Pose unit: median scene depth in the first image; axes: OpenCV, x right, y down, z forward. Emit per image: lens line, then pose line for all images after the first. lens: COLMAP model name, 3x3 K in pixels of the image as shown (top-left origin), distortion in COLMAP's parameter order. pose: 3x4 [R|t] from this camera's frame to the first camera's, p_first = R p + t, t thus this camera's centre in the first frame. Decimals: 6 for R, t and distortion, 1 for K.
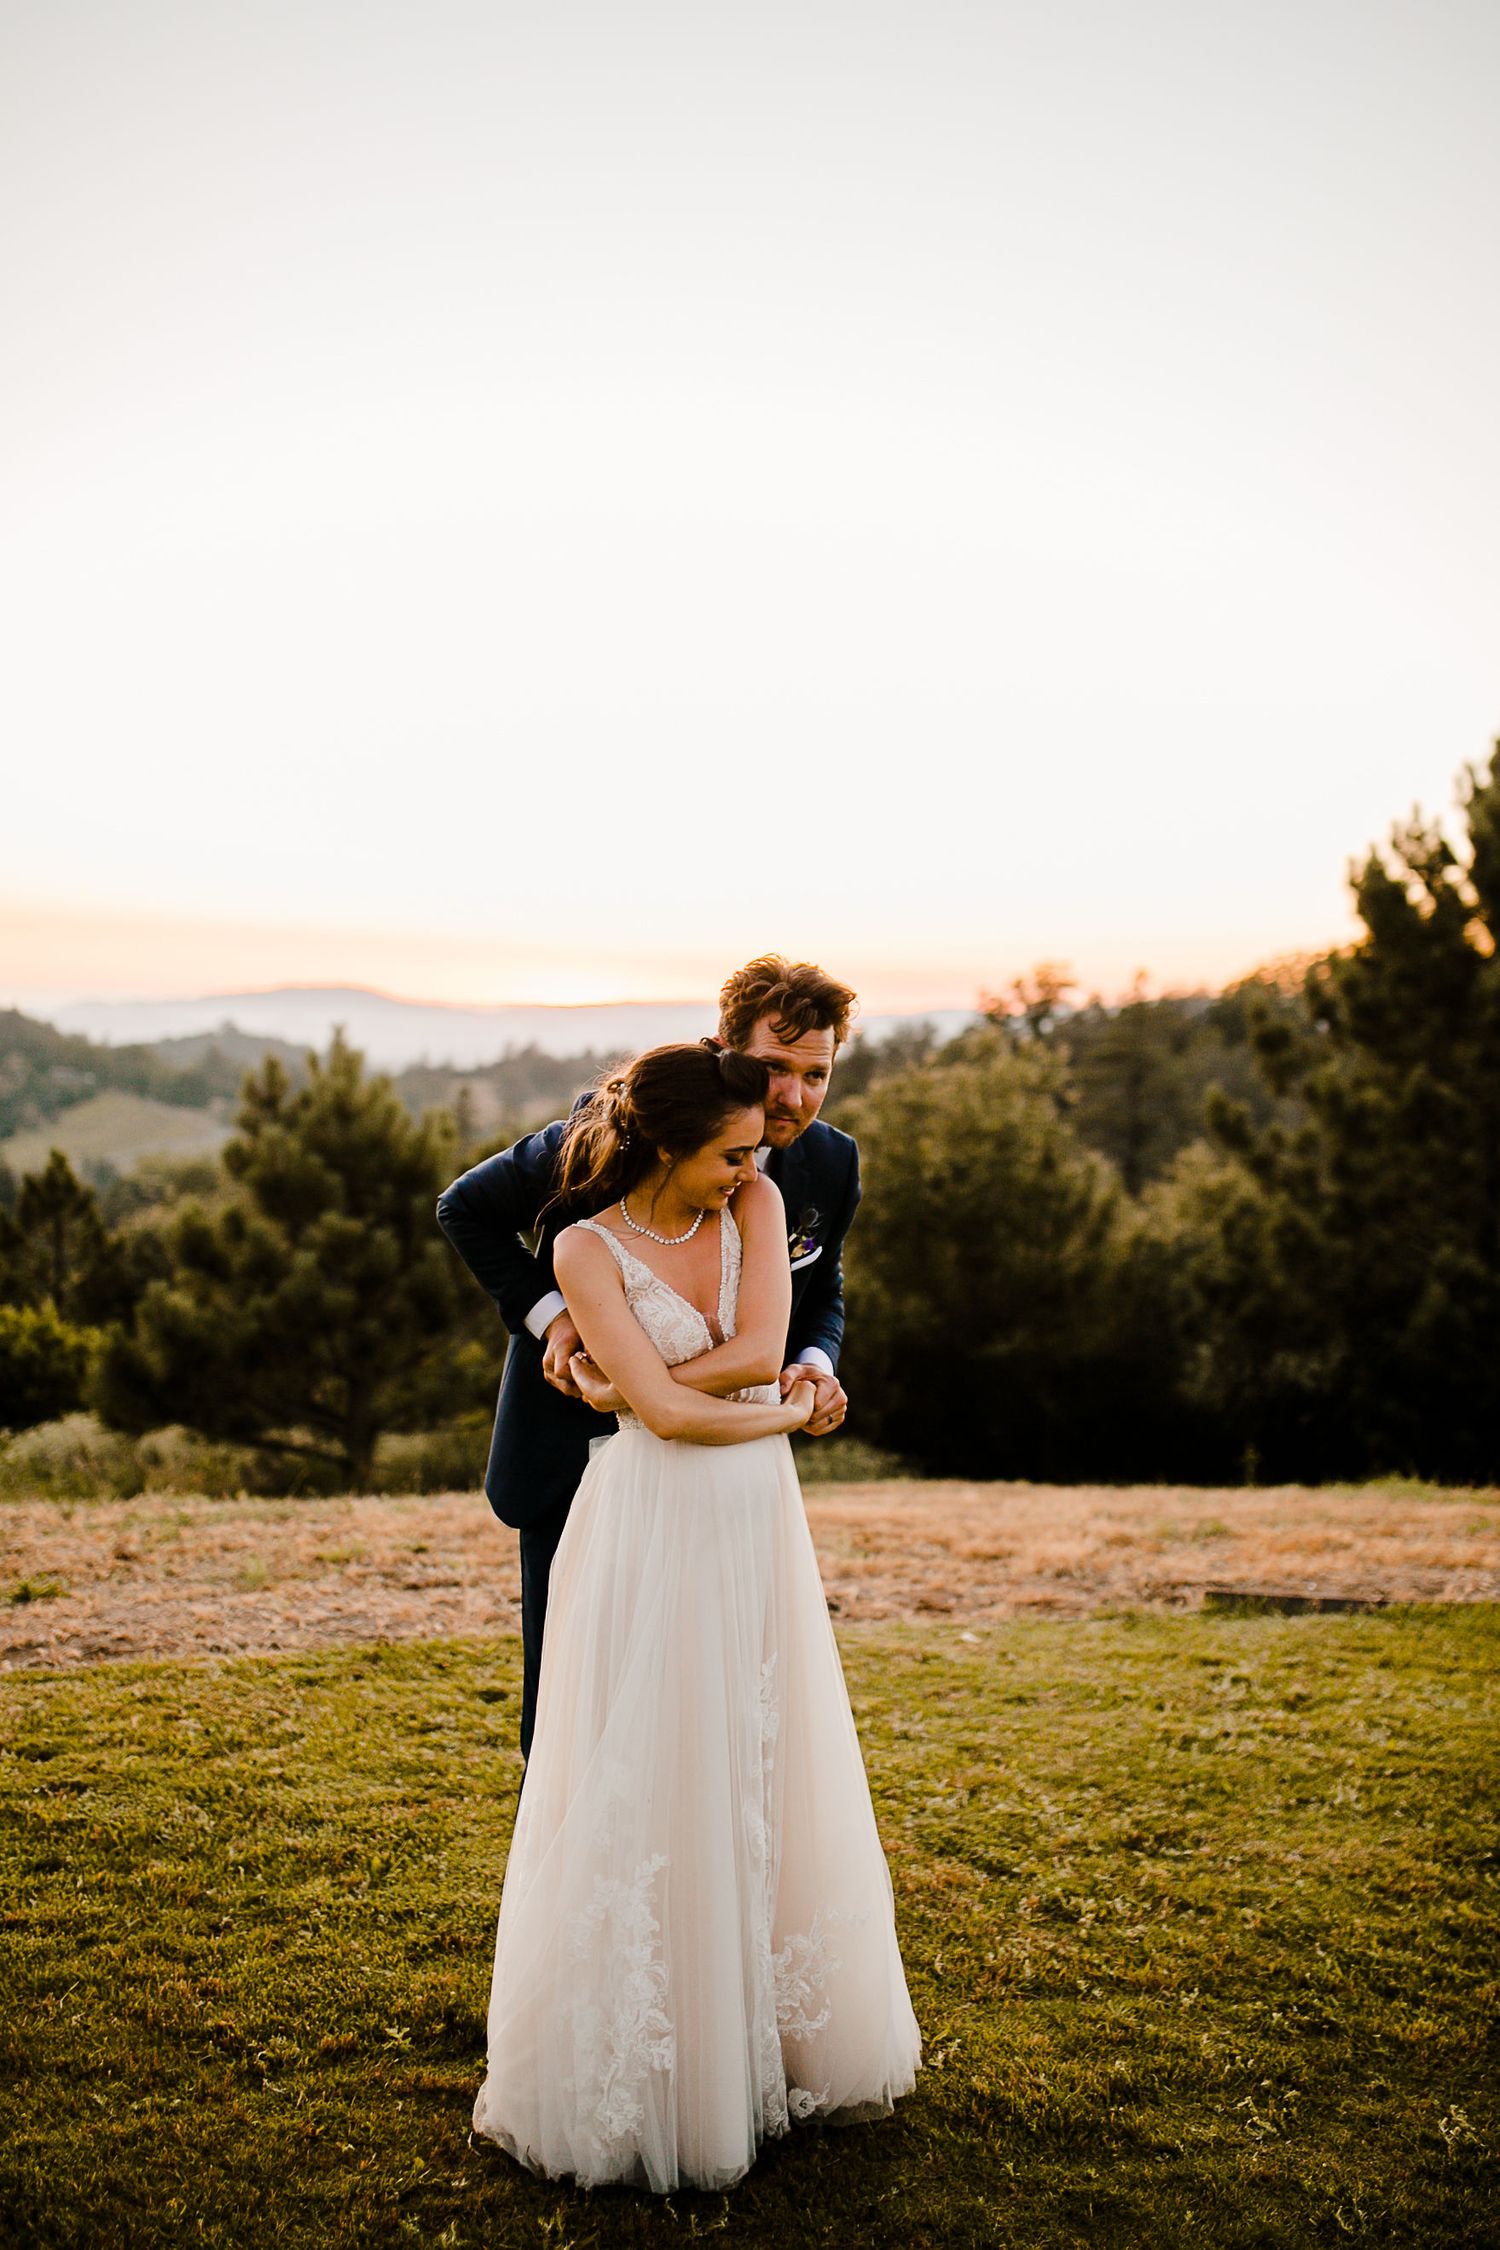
lens RADIAL K [[2175.9, 0, 750.0], [0, 2175.9, 1125.0], [0, 0, 1]] dist [0.000577, 0.027339]
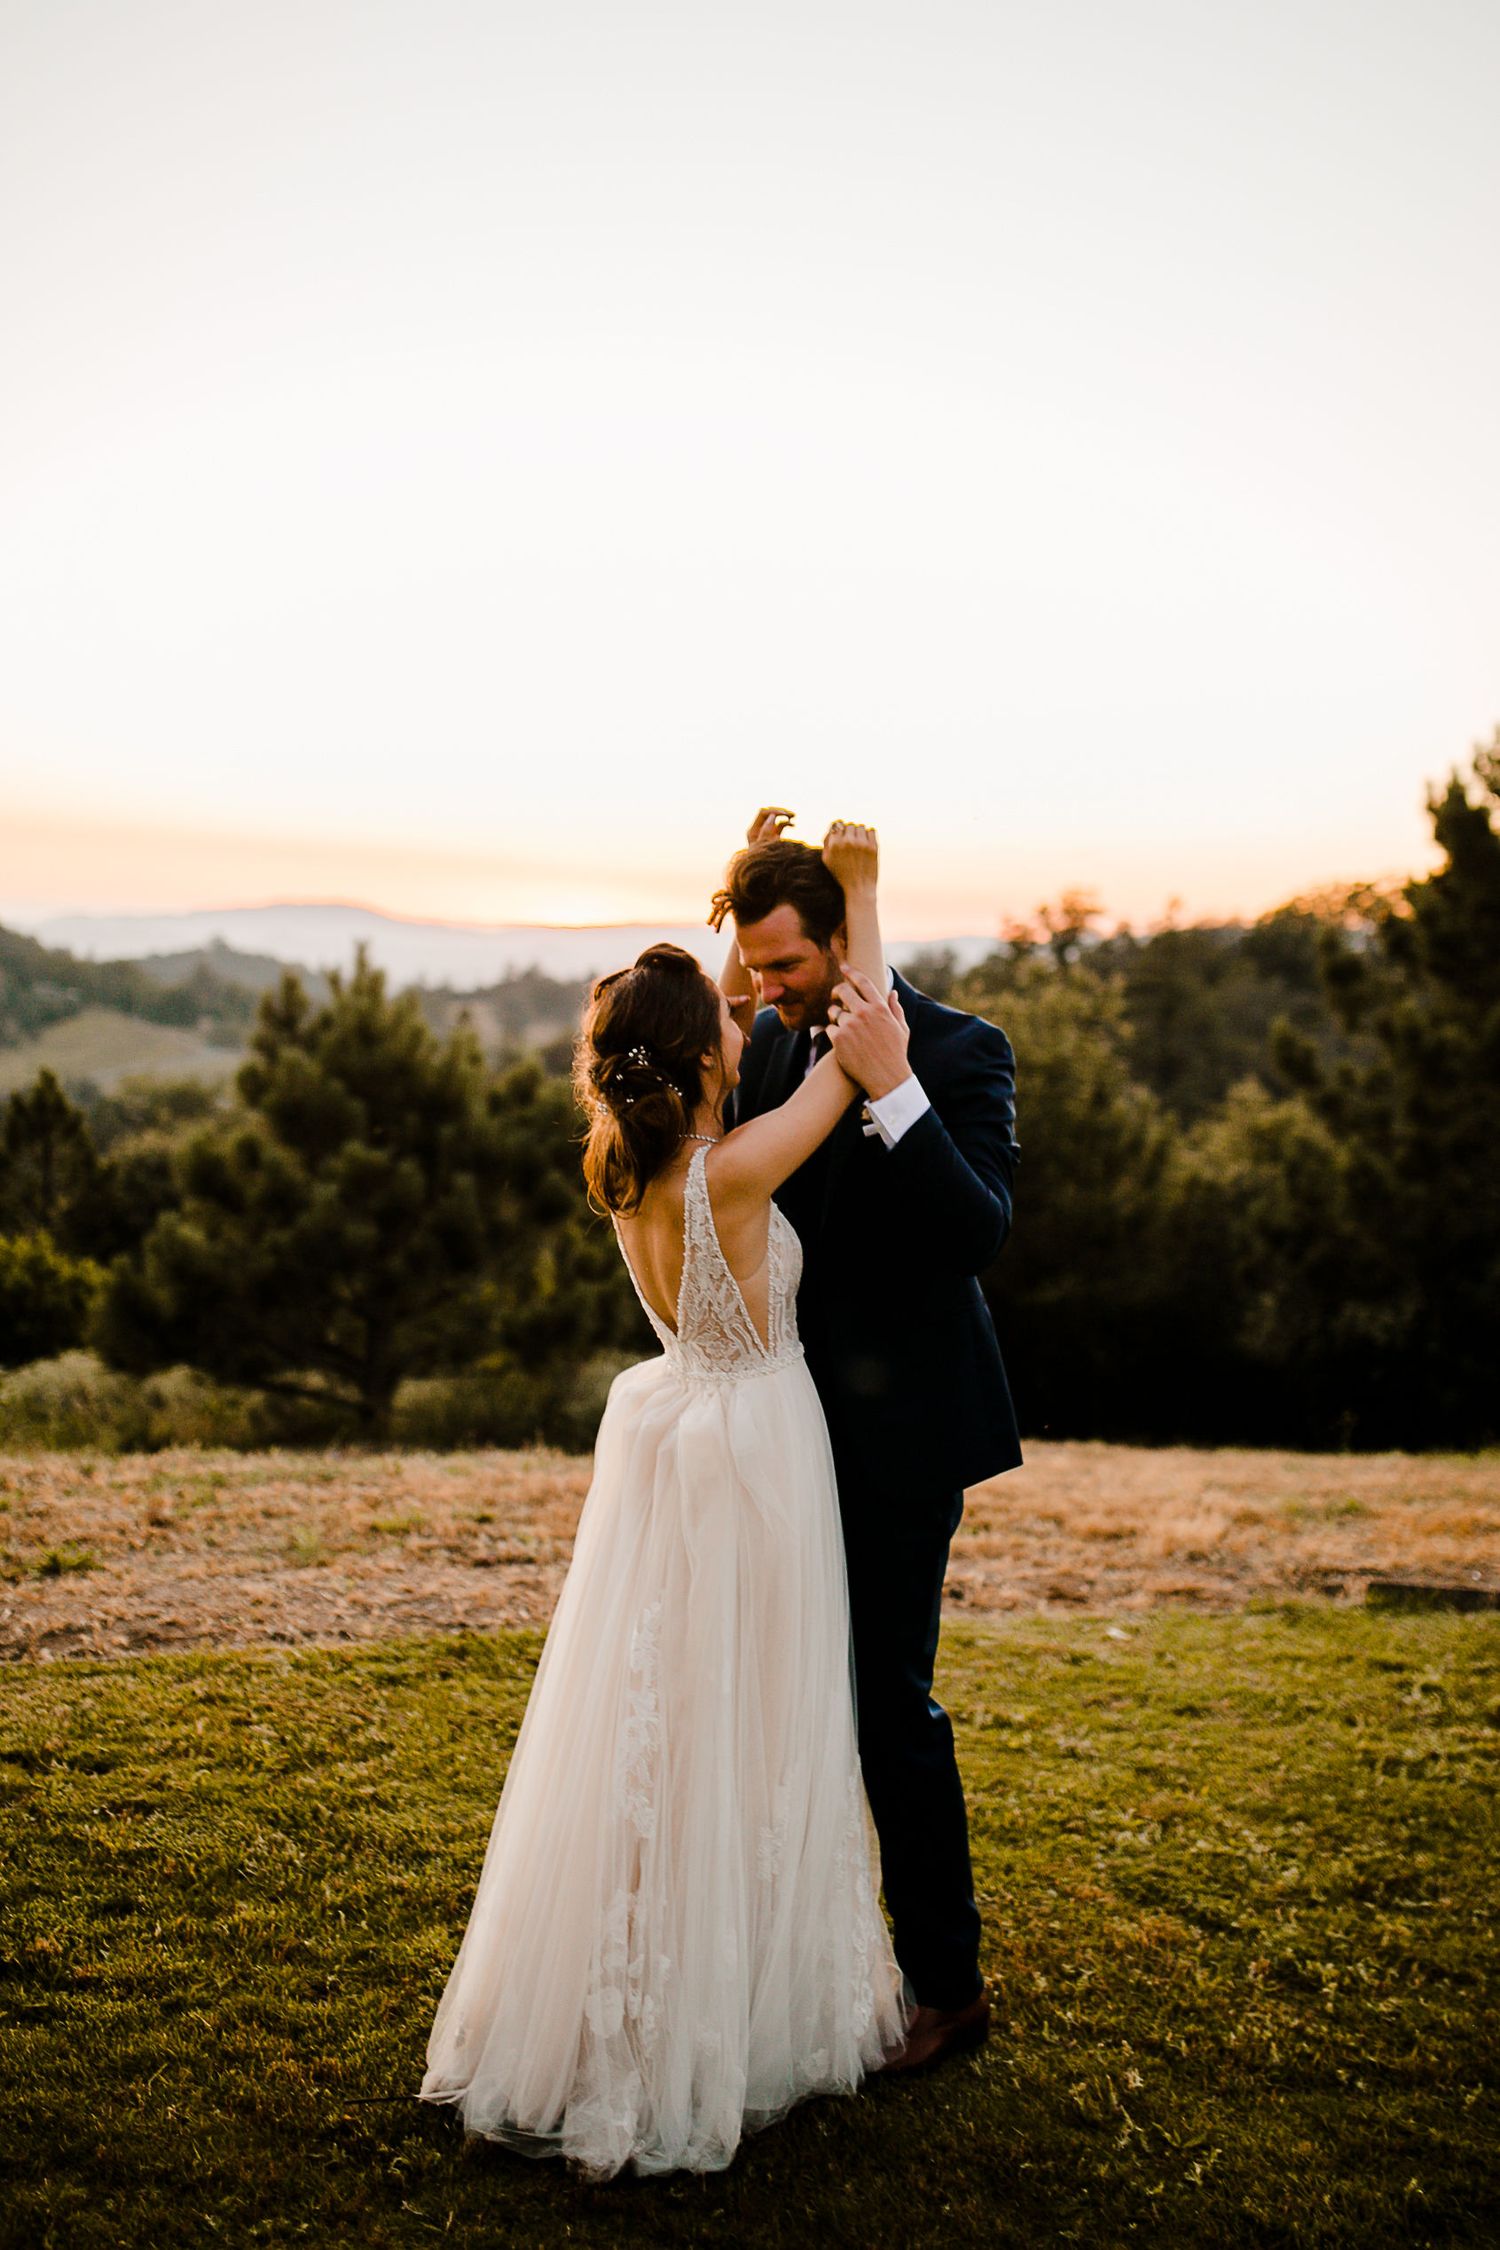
lens RADIAL K [[2241.6, 0, 752.4], [0, 2241.6, 1066.9], [0, 0, 1]] dist [-0.004806, 0.032318]
pose [[0.999884, 0.014647, 0.004175, -0.059695], [-0.014673, 0.999873, 0.006259, -0.001143], [-0.004082, -0.006319, 0.999972, 0.085332]]
